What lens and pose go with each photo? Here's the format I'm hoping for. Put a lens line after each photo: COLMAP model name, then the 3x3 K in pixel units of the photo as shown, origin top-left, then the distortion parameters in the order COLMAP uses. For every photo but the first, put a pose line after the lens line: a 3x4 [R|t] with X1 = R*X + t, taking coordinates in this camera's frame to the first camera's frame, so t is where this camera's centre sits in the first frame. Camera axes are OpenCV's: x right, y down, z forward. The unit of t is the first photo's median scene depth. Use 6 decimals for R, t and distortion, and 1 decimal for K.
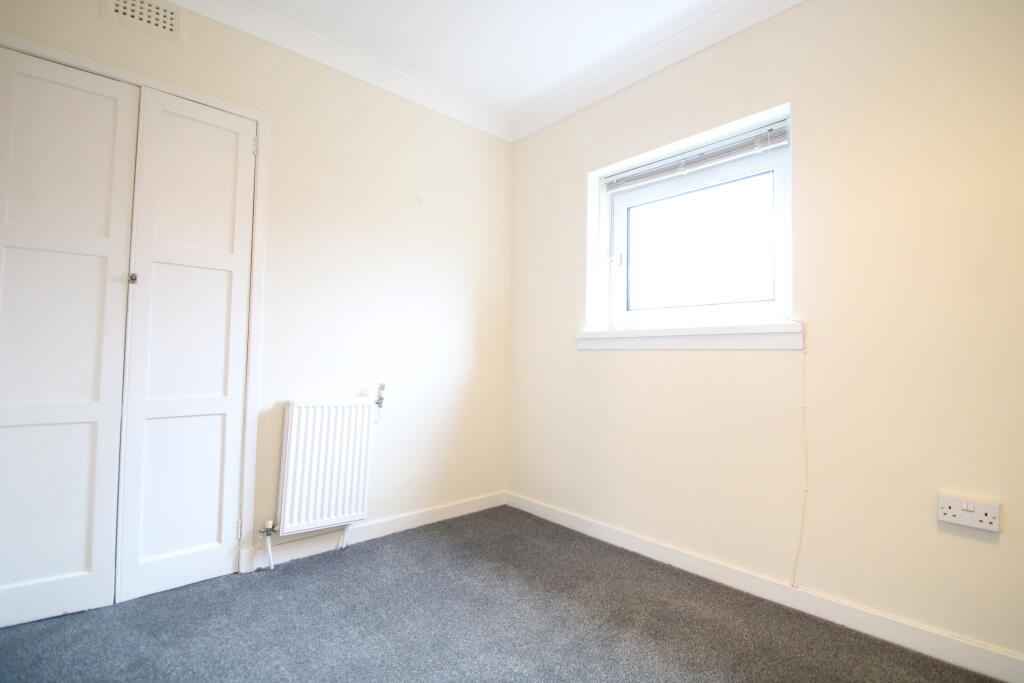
lens RADIAL K [[478.5, 0, 505.5], [0, 478.5, 344.4], [0, 0, 1]] dist [0.005487, -0.003126]
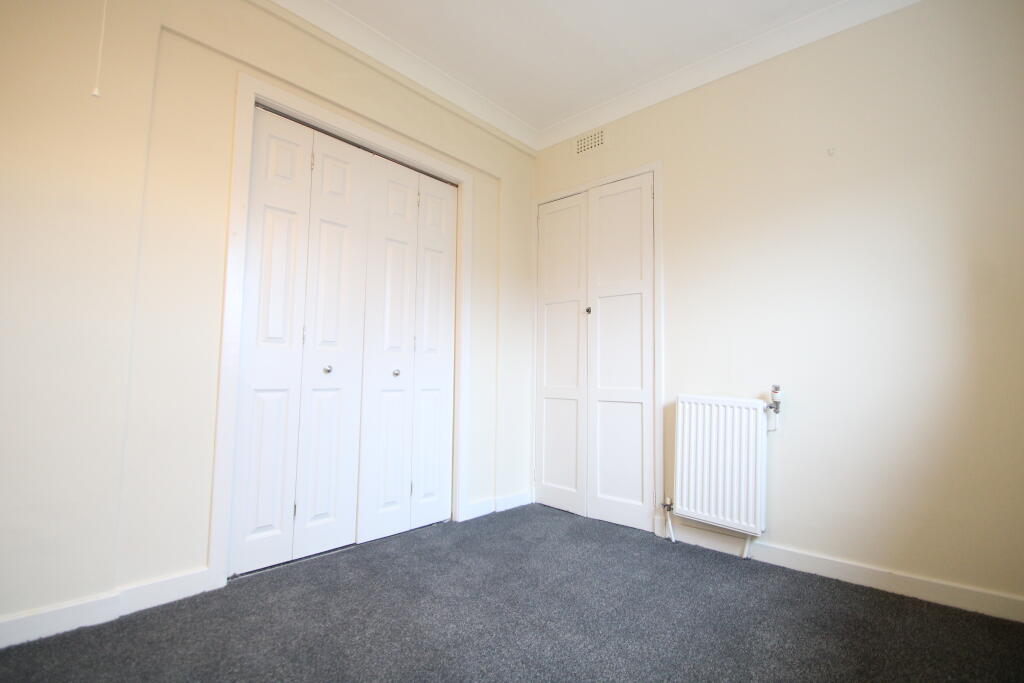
lens RADIAL K [[478.5, 0, 509.2], [0, 478.5, 339.6], [0, 0, 1]] dist [0.005487, -0.003126]
pose [[0.108670, -0.085443, -0.990399, 0.667795], [0.013180, 0.996336, -0.084509, 0.079312], [0.993991, -0.003869, 0.109397, 0.501631]]
